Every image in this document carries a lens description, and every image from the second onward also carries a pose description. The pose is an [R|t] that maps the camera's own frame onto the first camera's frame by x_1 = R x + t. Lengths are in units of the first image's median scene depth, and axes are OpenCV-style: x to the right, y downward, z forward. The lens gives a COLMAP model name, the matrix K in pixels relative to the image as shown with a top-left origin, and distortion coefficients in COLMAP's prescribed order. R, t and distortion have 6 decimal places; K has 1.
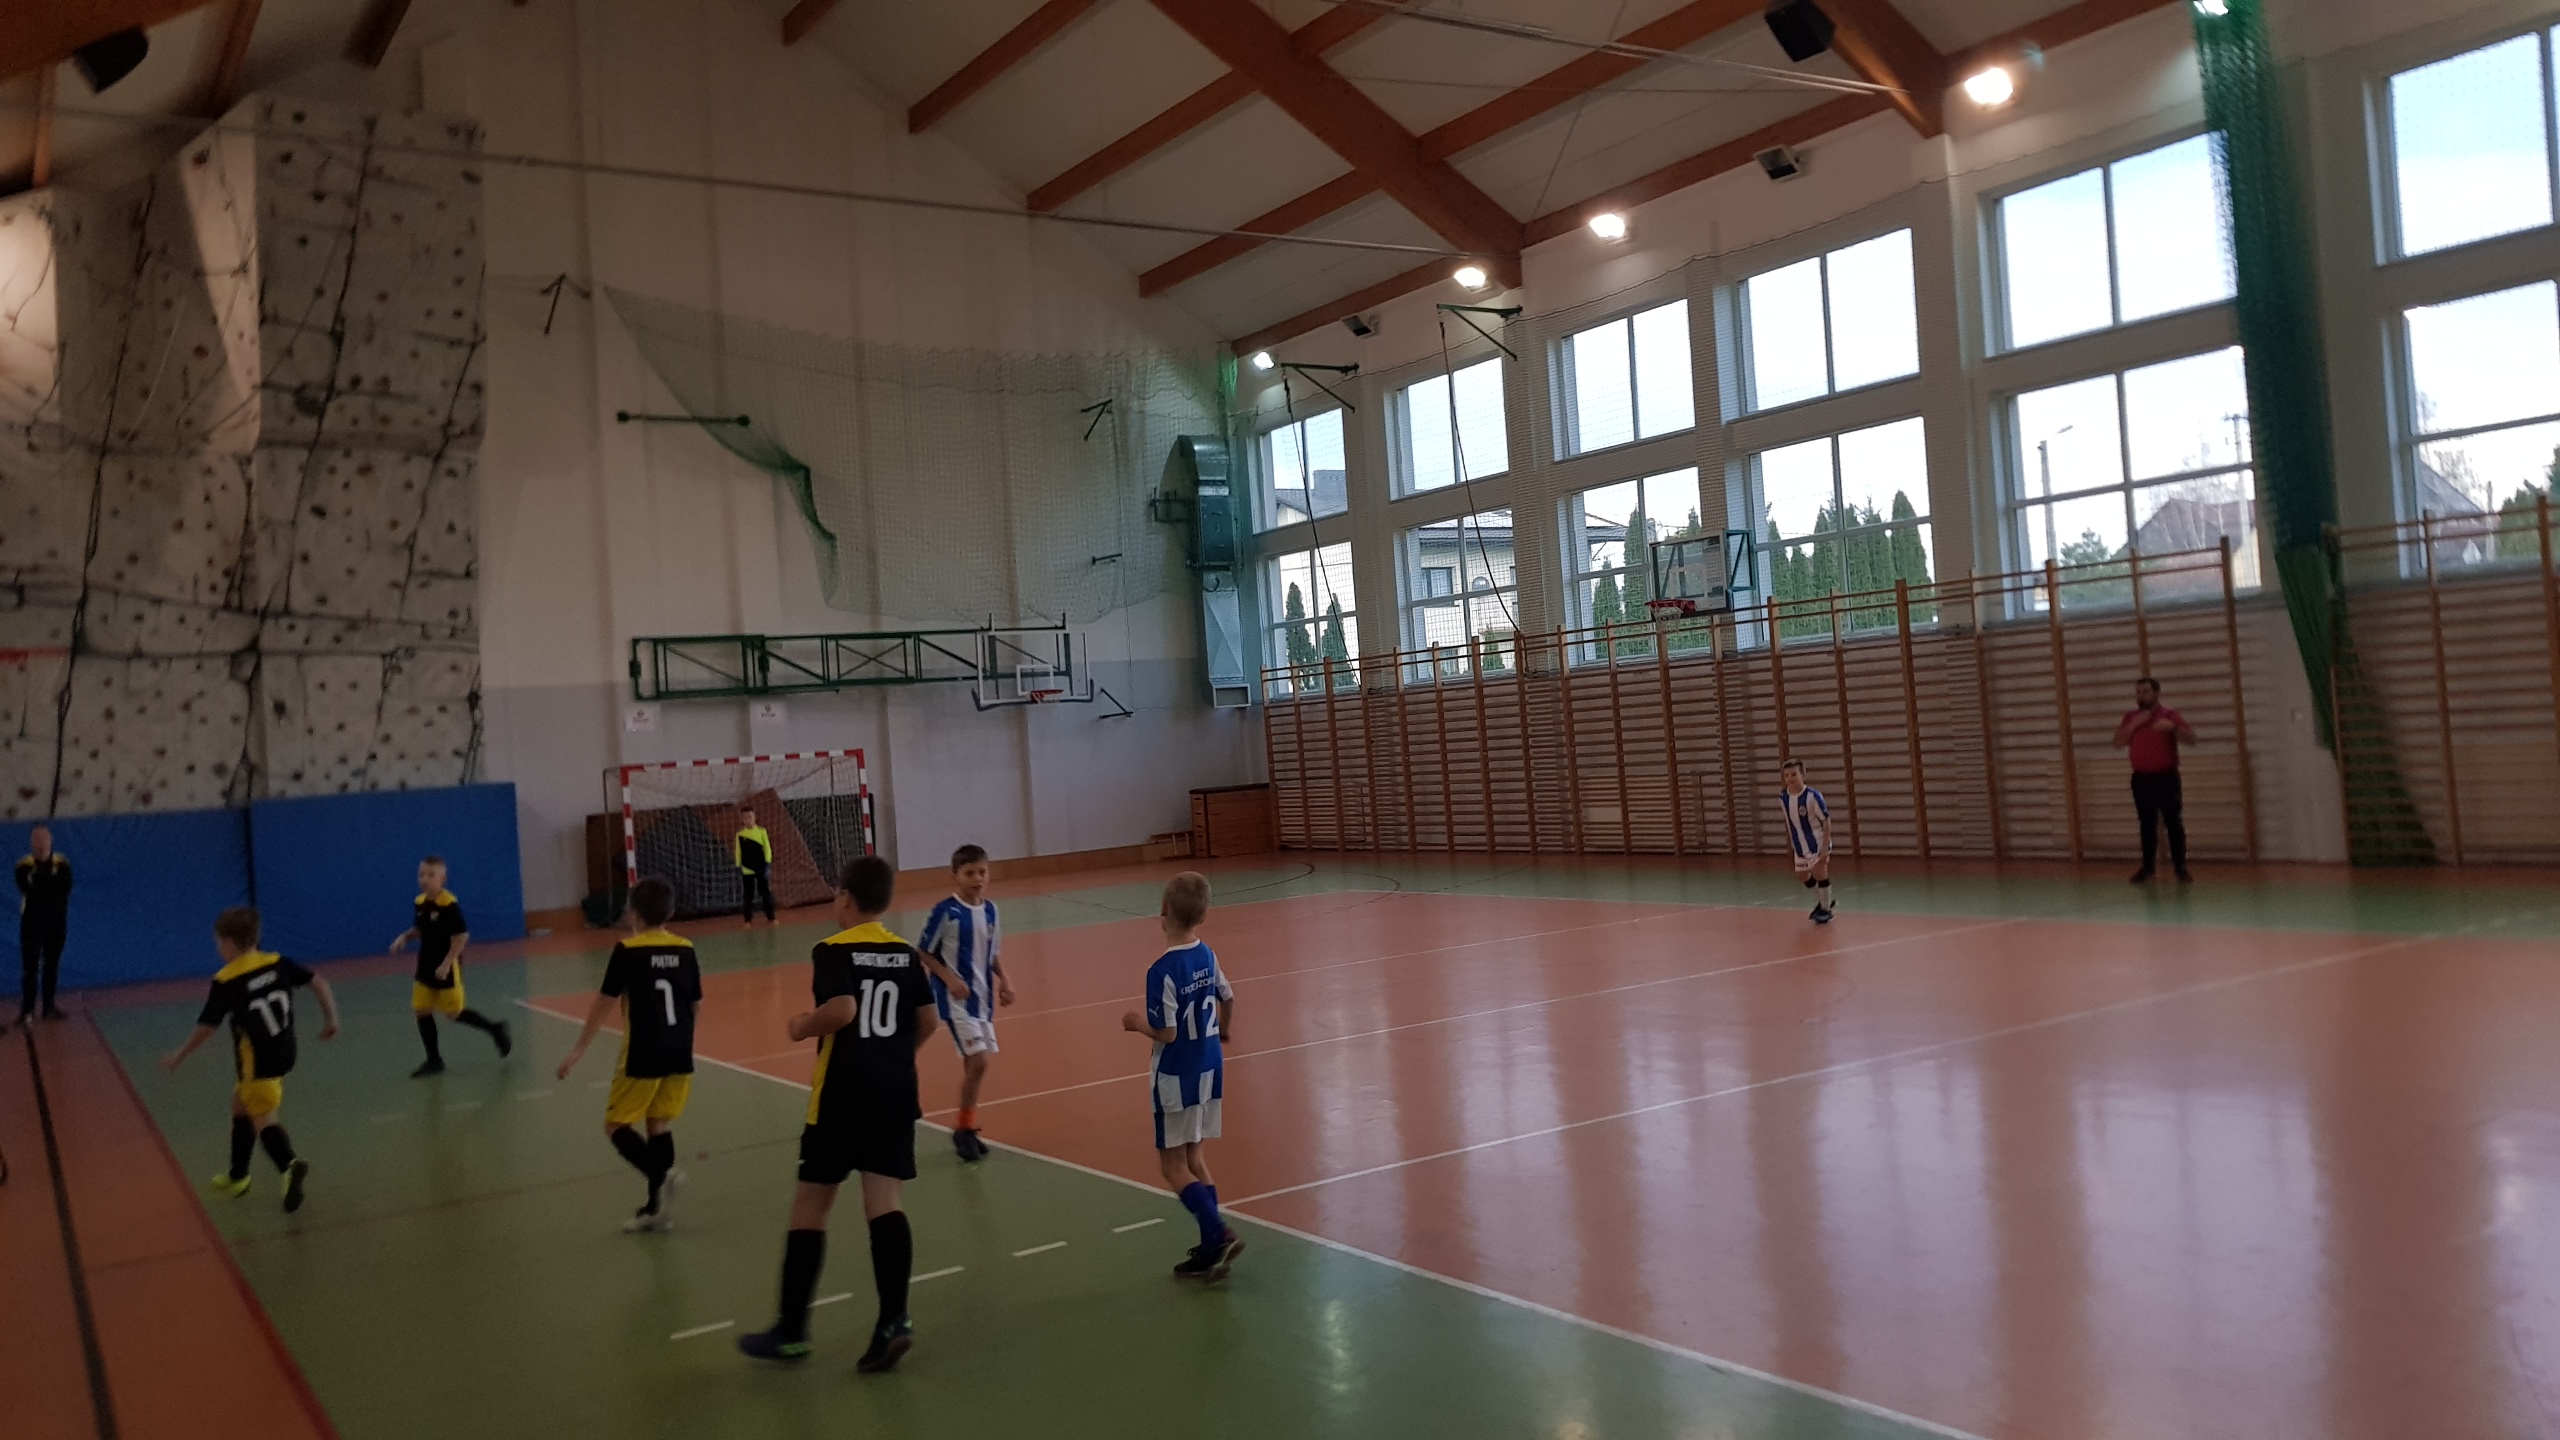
lens RADIAL K [[1963.0, 0, 1303.7], [0, 1963.0, 699.8], [0, 0, 1]] dist [0.089387, -0.149730]
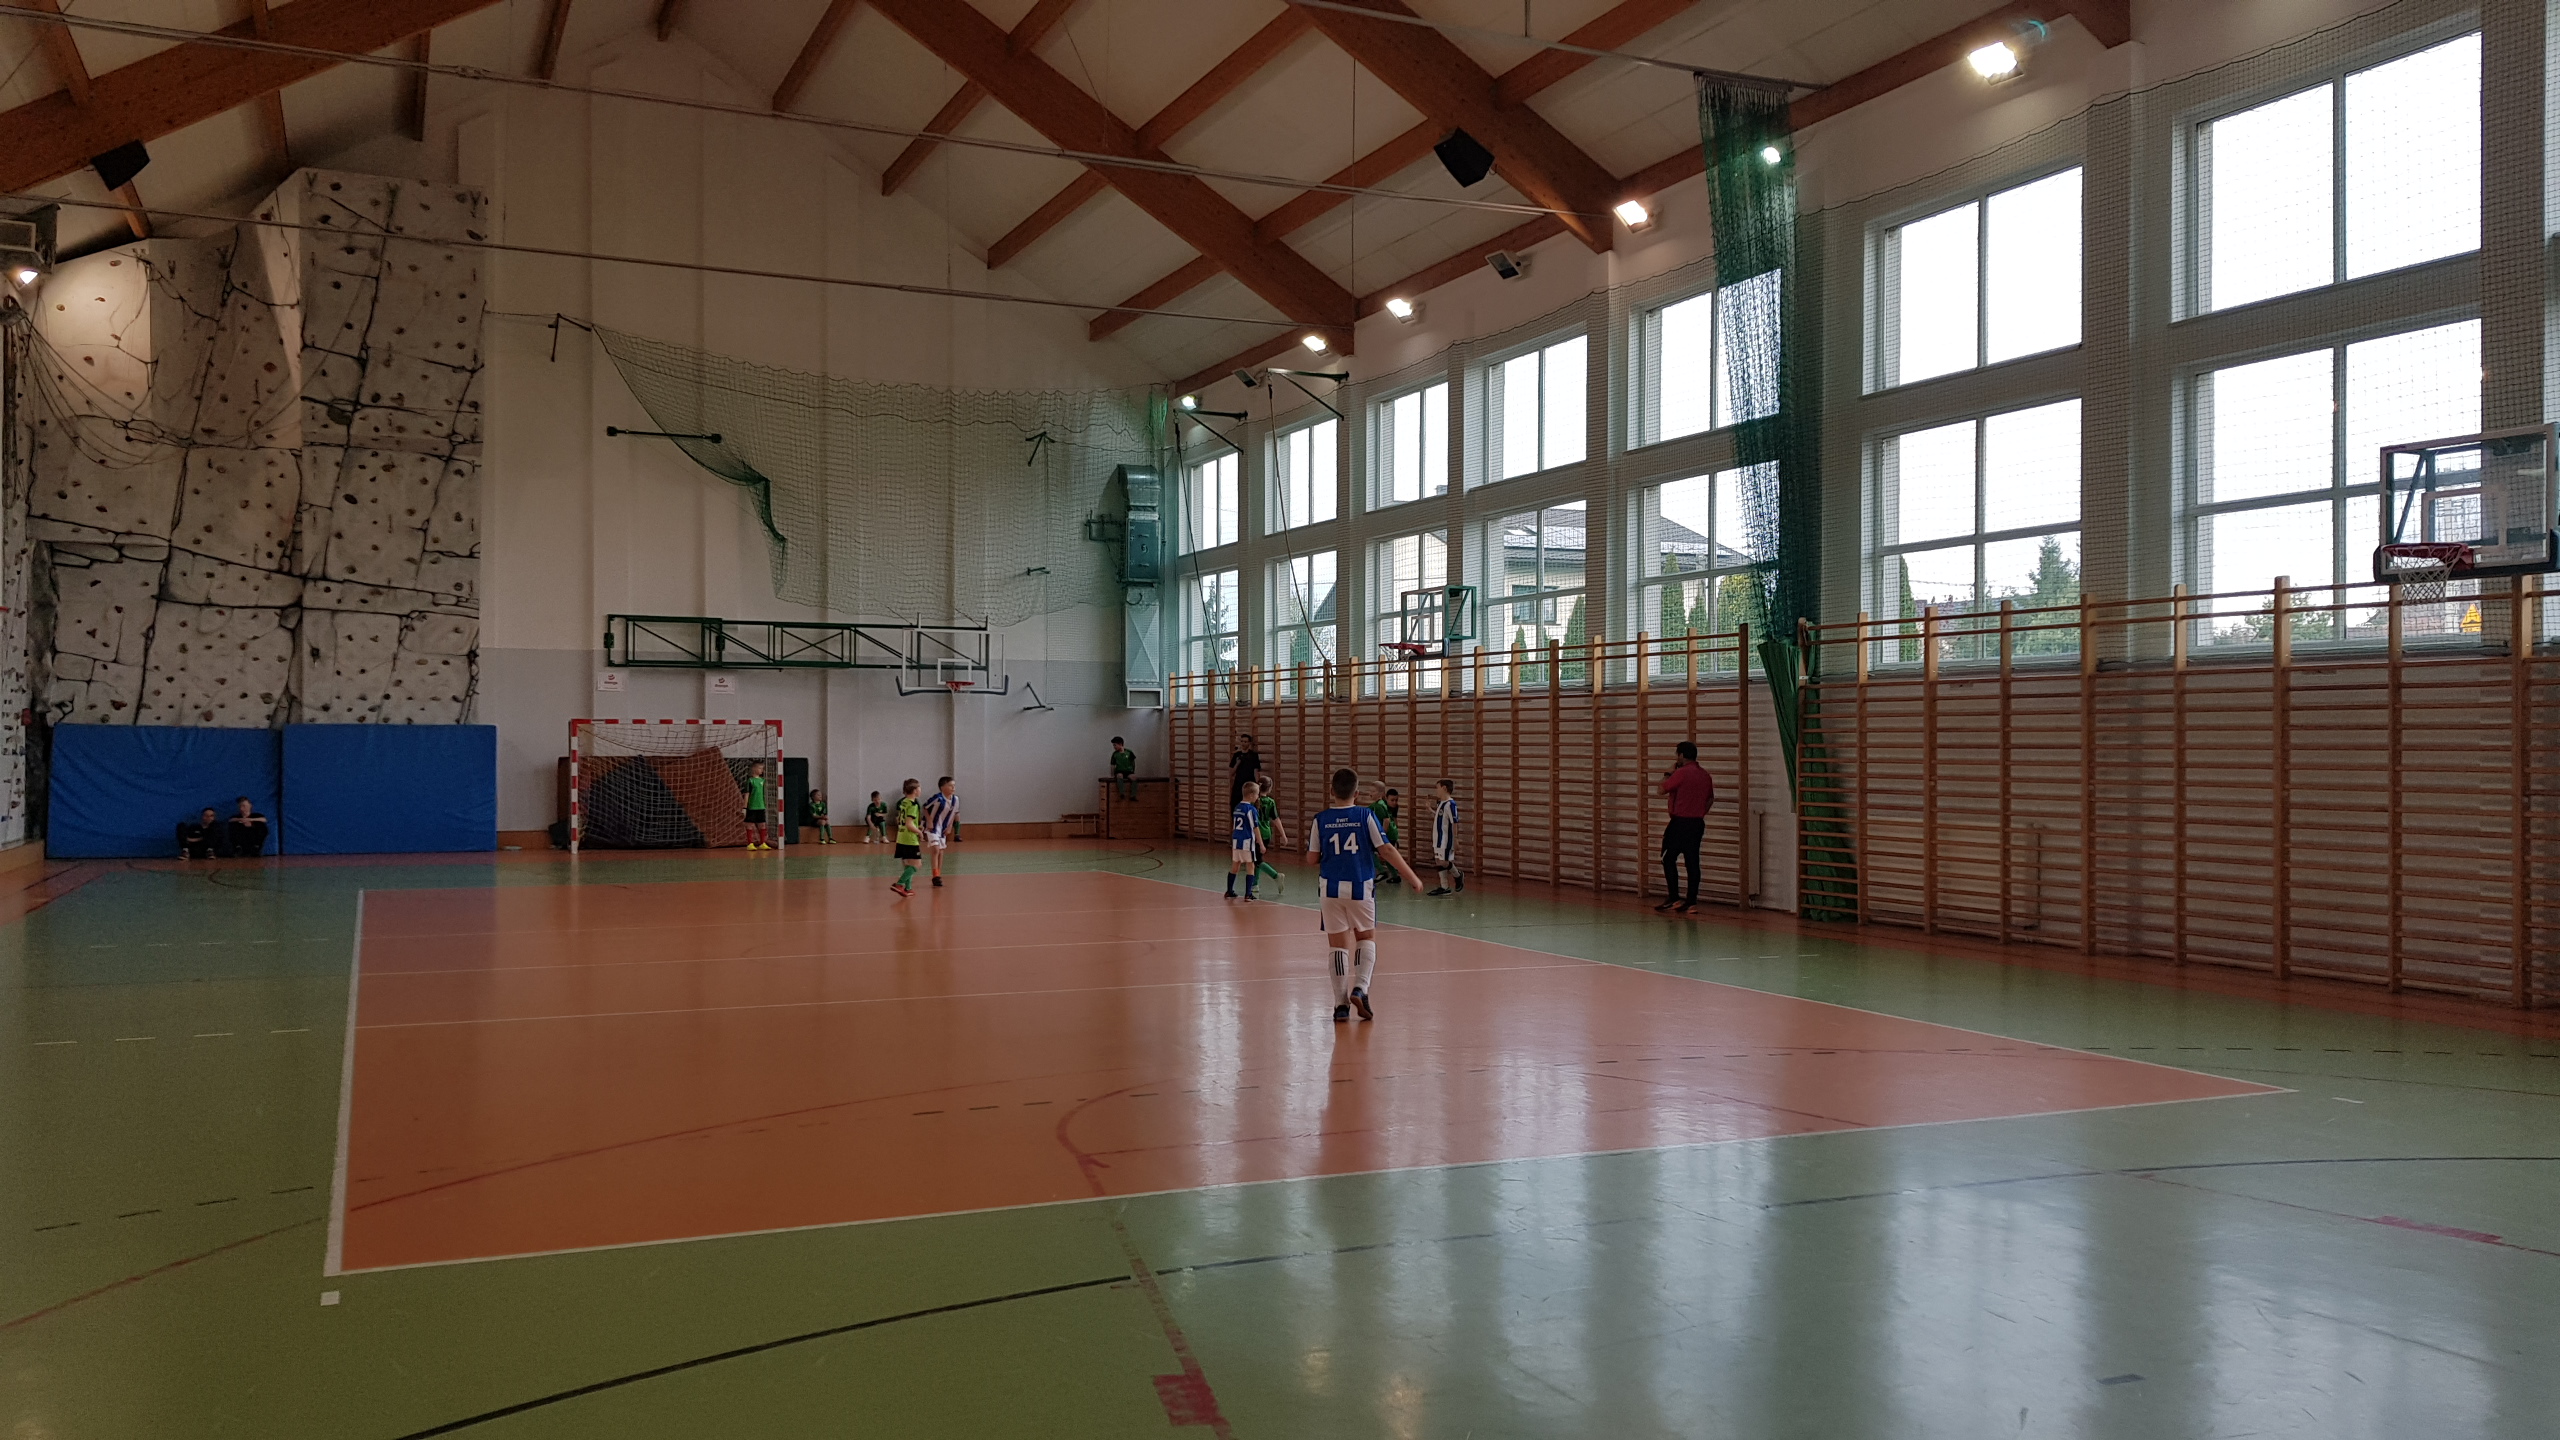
lens RADIAL K [[1963.0, 0, 1250.6], [0, 1963.0, 743.4], [0, 0, 1]] dist [0.089387, -0.149730]
pose [[0.982408, 0.076037, -0.170565, 0.272666], [-0.071532, 0.996911, 0.032417, -0.021439], [0.172503, -0.019646, 0.984813, -0.126890]]
